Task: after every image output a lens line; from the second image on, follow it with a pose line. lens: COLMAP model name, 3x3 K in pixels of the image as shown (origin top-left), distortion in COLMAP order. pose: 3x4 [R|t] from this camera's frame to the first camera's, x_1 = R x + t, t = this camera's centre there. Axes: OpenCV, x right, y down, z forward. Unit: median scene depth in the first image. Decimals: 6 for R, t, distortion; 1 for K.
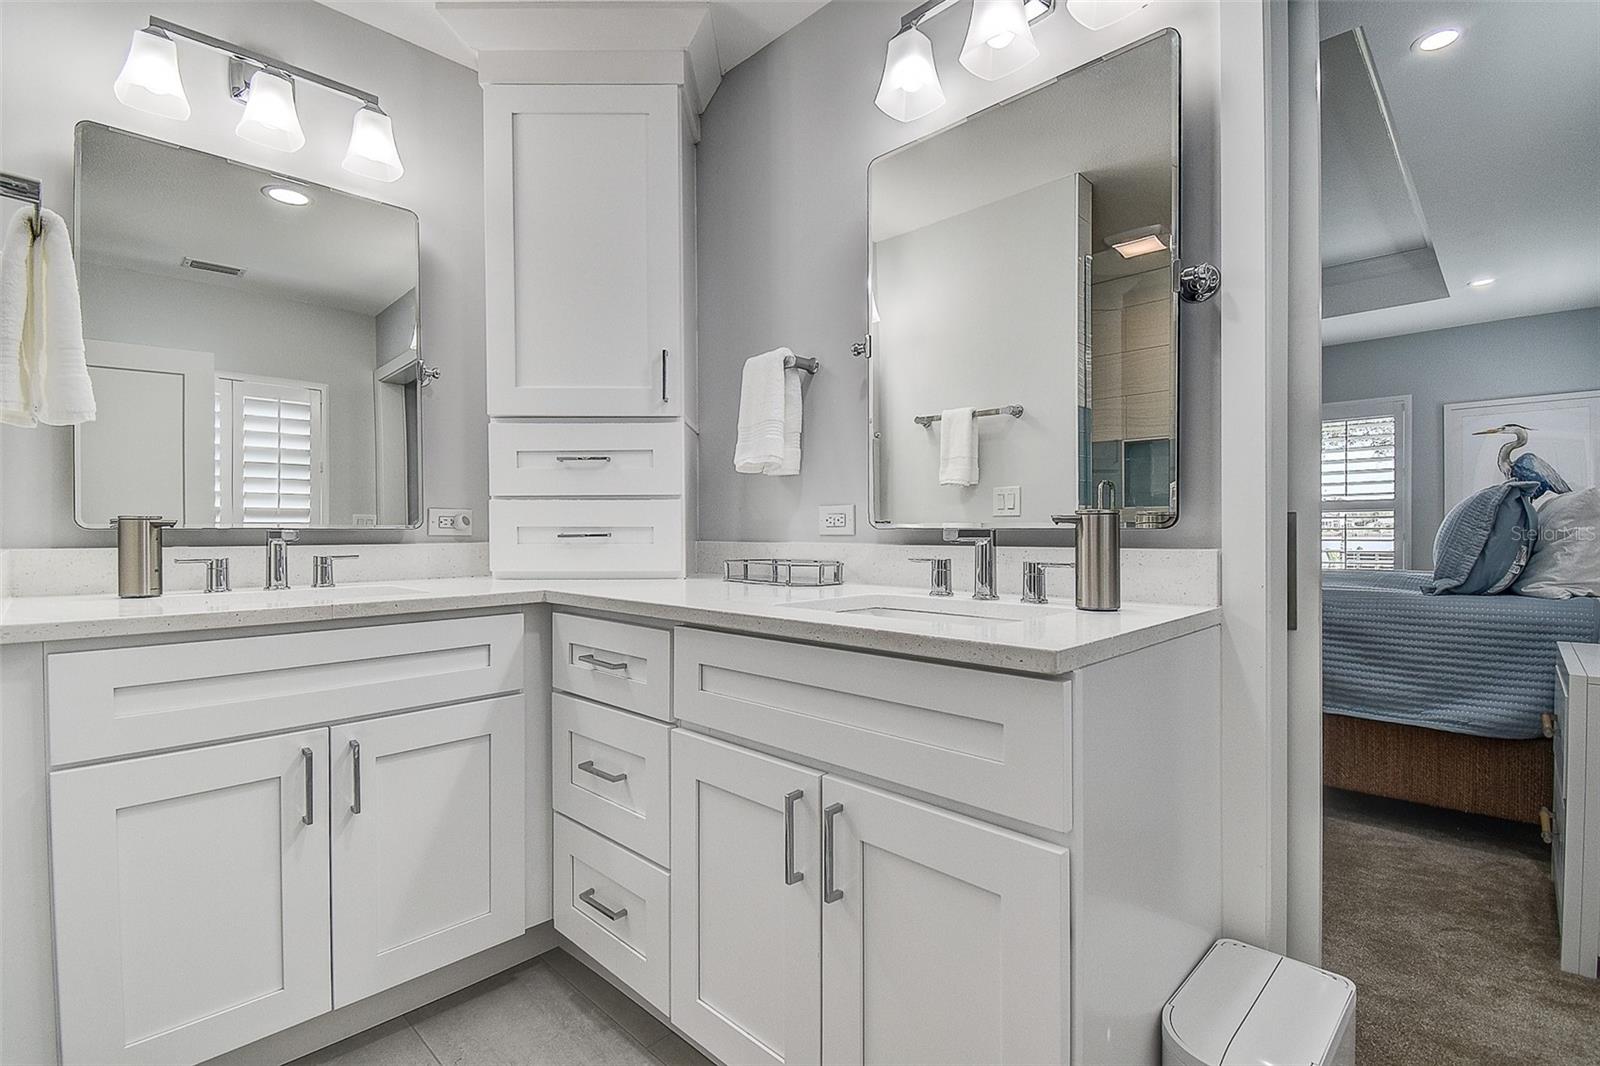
lens RADIAL K [[730.3, 0, 794.5], [0, 730.3, 531.0], [0, 0, 1]] dist [0.003605, -0.009358]
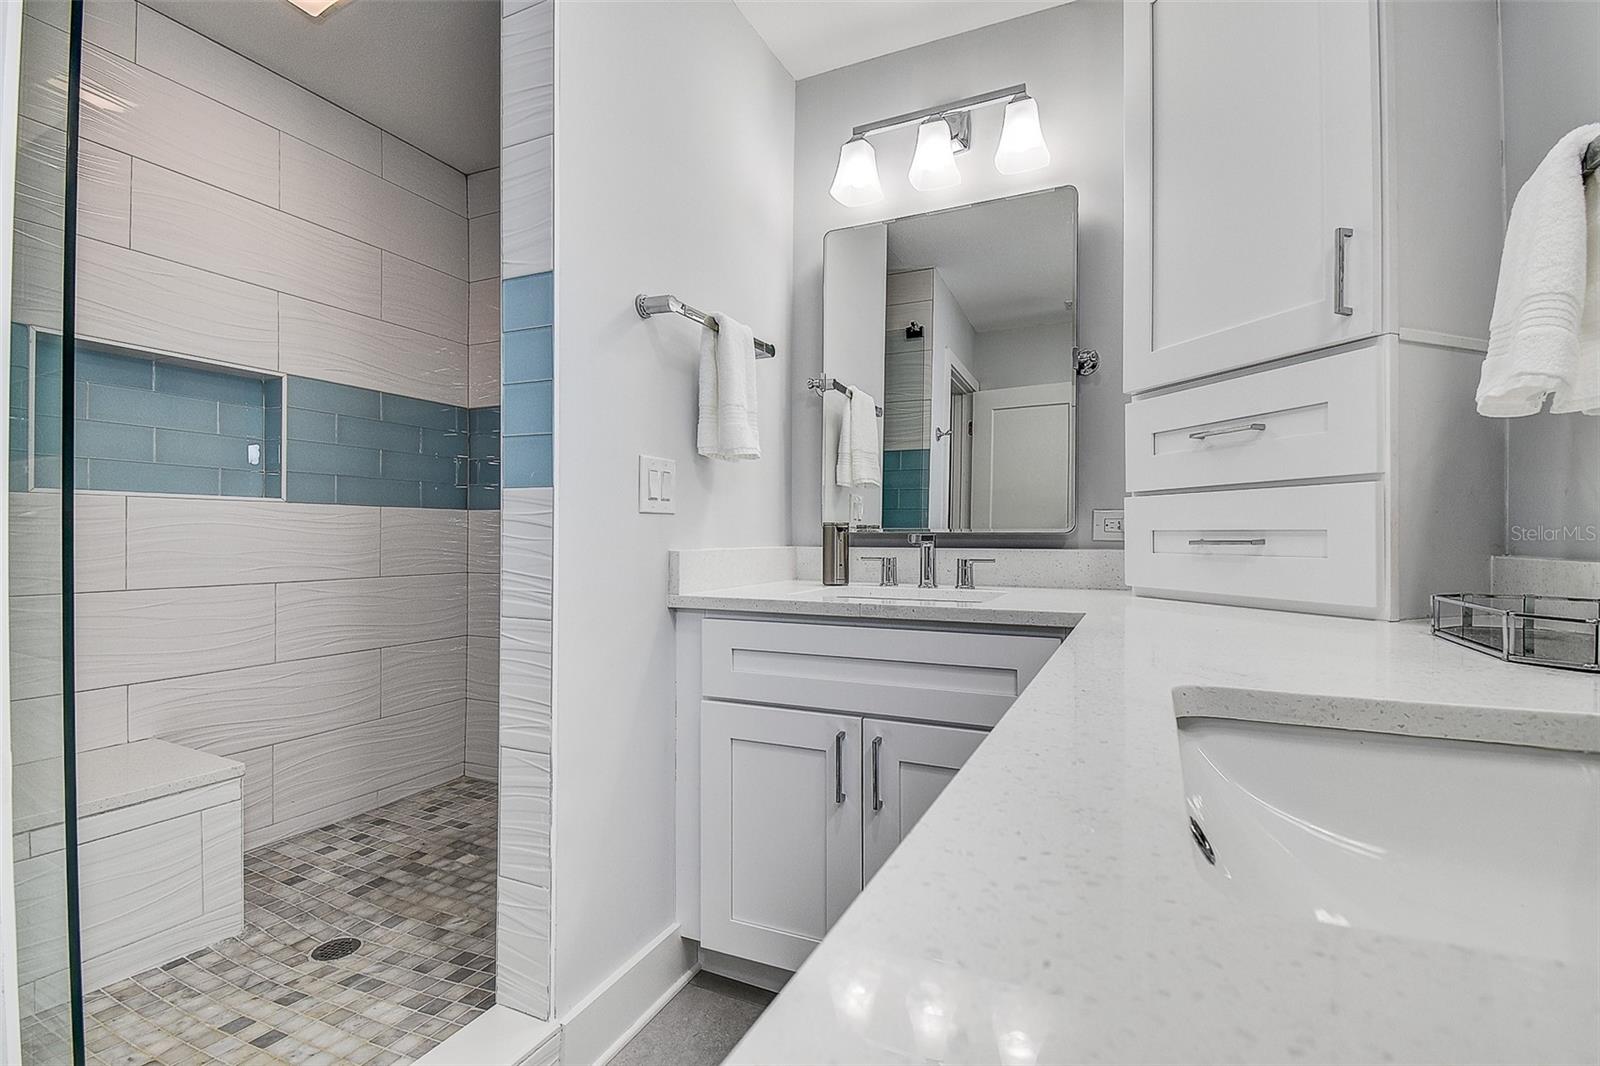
lens RADIAL K [[730.3, 0, 797.9], [0, 730.3, 535.3], [0, 0, 1]] dist [0.003605, -0.009358]
pose [[0.320876, 0.002681, -0.947117, 0.274380], [-0.005867, 0.999982, 0.000843, 0.001148], [0.947103, 0.005286, 0.320886, 0.458439]]
